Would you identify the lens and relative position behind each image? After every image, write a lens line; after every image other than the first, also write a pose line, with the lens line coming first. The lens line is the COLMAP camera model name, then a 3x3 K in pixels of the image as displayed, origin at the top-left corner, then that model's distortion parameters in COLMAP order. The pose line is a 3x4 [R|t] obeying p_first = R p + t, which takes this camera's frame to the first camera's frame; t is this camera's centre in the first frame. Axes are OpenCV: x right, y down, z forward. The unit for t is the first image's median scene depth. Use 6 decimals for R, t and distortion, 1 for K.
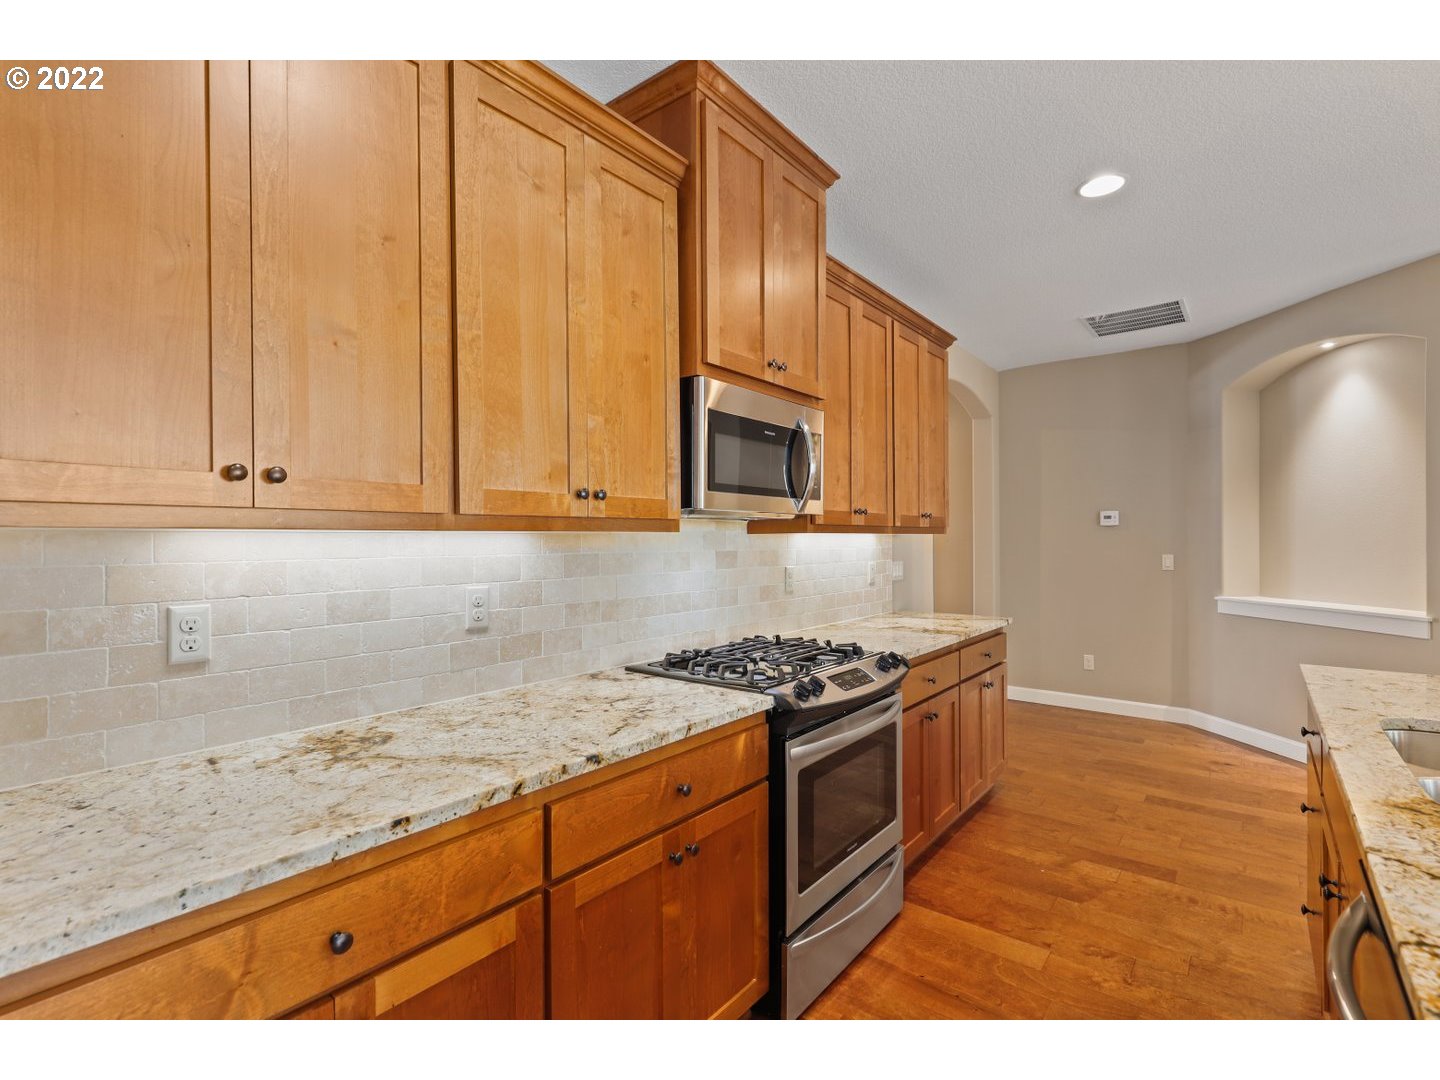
lens RADIAL K [[680.1, 0, 720.0], [0, 680.1, 540.0], [0, 0, 1]] dist [0.007761, 0.000269]
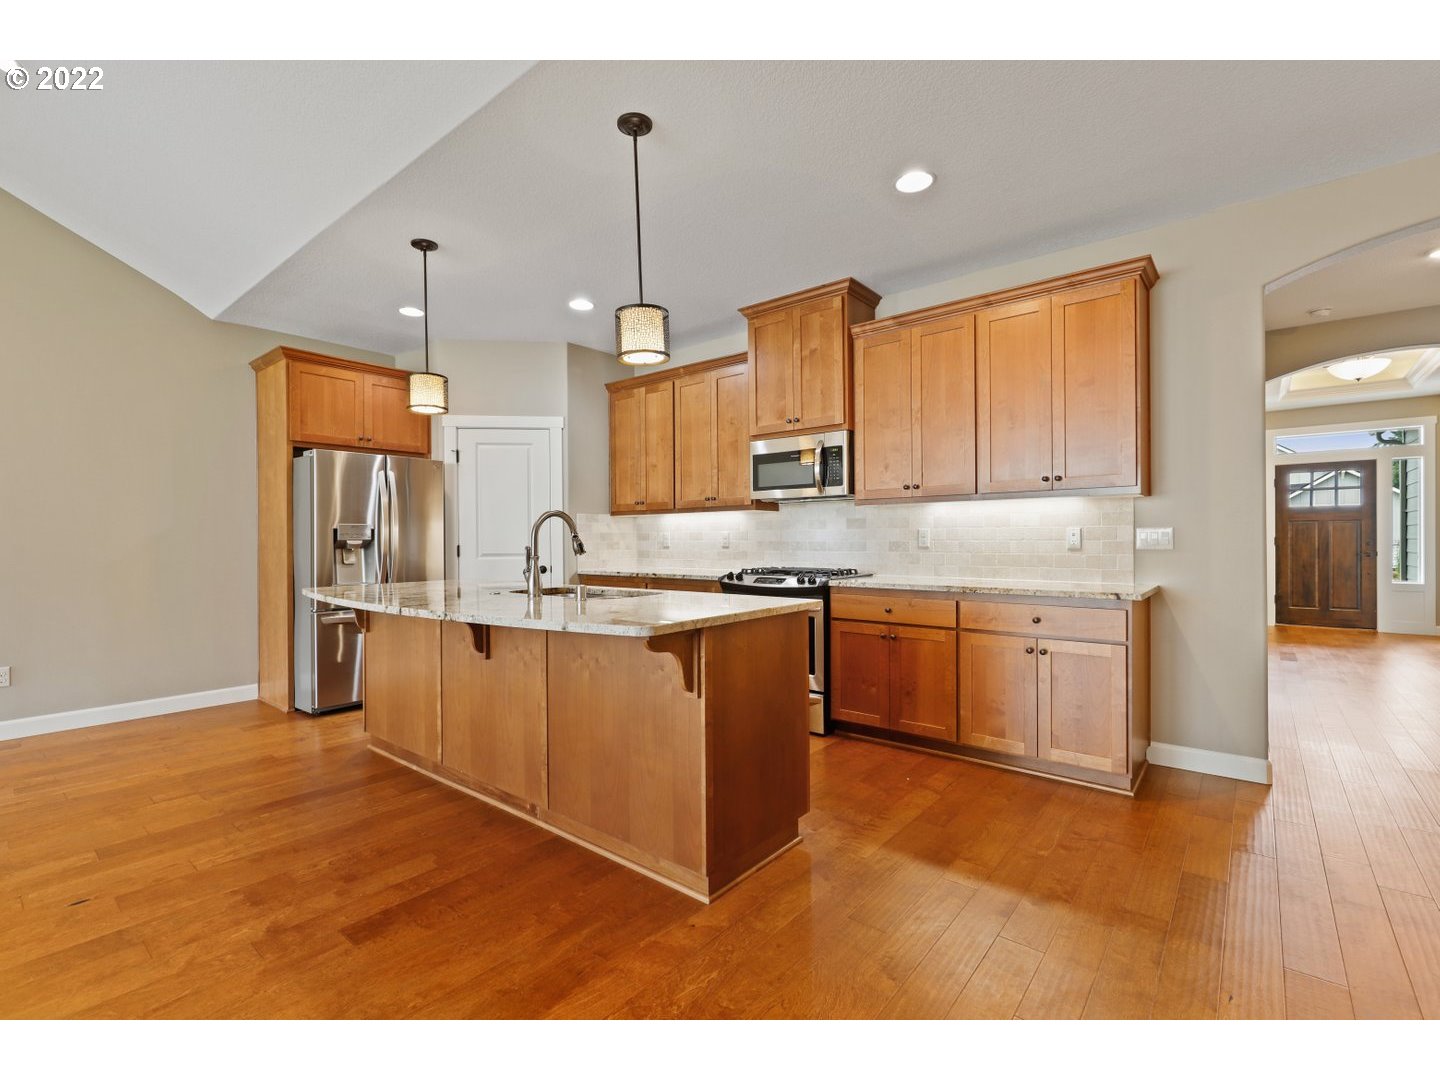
lens RADIAL K [[650.5, 0, 709.0], [0, 650.5, 542.6], [0, 0, 1]] dist [0.002009, -0.000007]
pose [[-0.032665, 0.012862, -0.999384, 1.221452], [0.007693, 0.999891, 0.012617, 0.039743], [0.999437, -0.007276, -0.032761, 0.520728]]
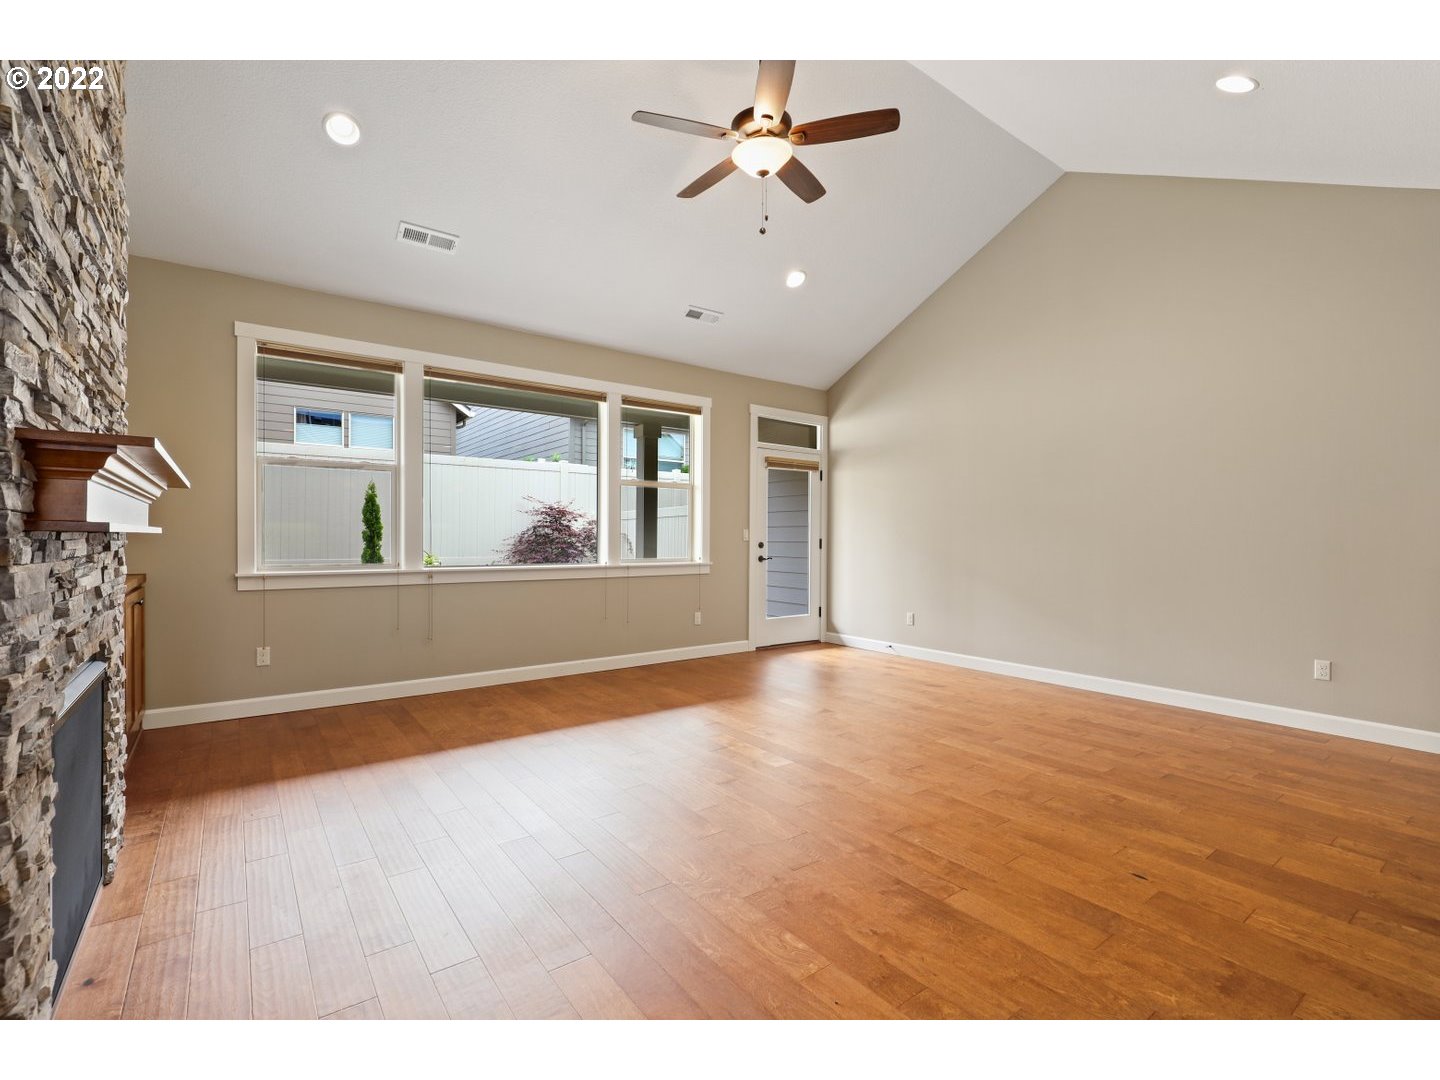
lens RADIAL K [[652.1, 0, 714.1], [0, 652.1, 536.6], [0, 0, 1]] dist [-0.001364, -0.000106]
pose [[-0.965130, 0.003158, 0.261752, 0.891241], [0.002651, 0.999994, -0.002292, 0.041661], [-0.261757, -0.001519, -0.965133, 0.639686]]
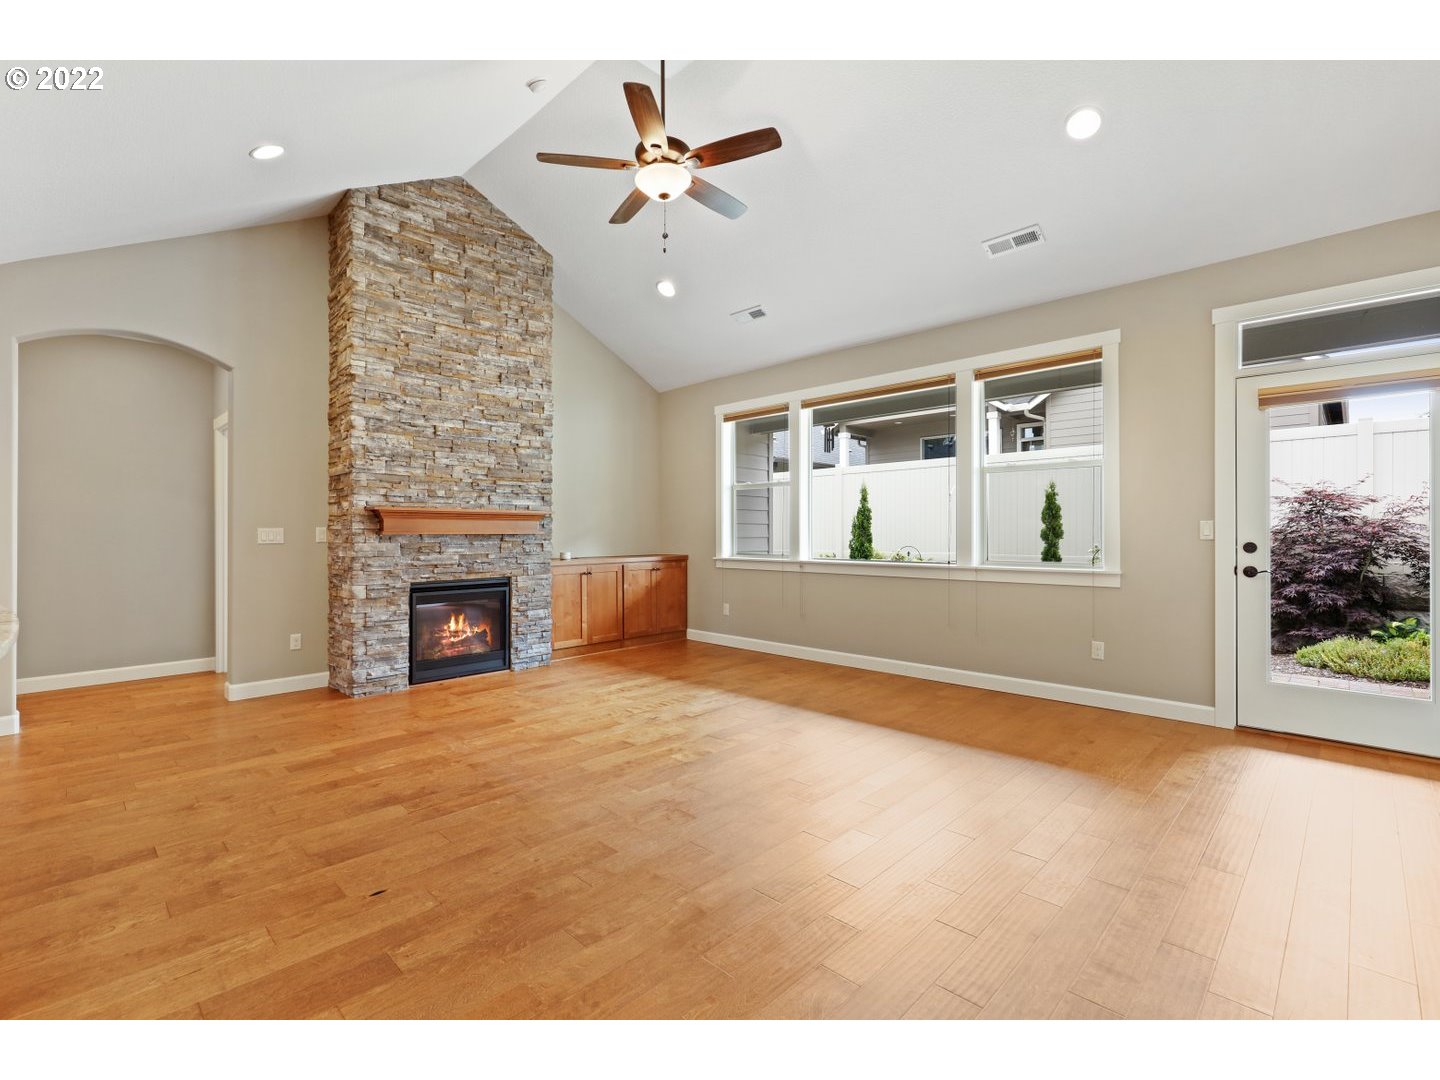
lens RADIAL K [[657.9, 0, 716.2], [0, 657.9, 531.3], [0, 0, 1]] dist [-0.001176, -0.000079]
pose [[0.110593, 0.009937, 0.993816, 0.113845], [0.000448, 0.999949, -0.010048, 0.045782], [-0.993866, 0.001557, 0.110583, -0.423493]]
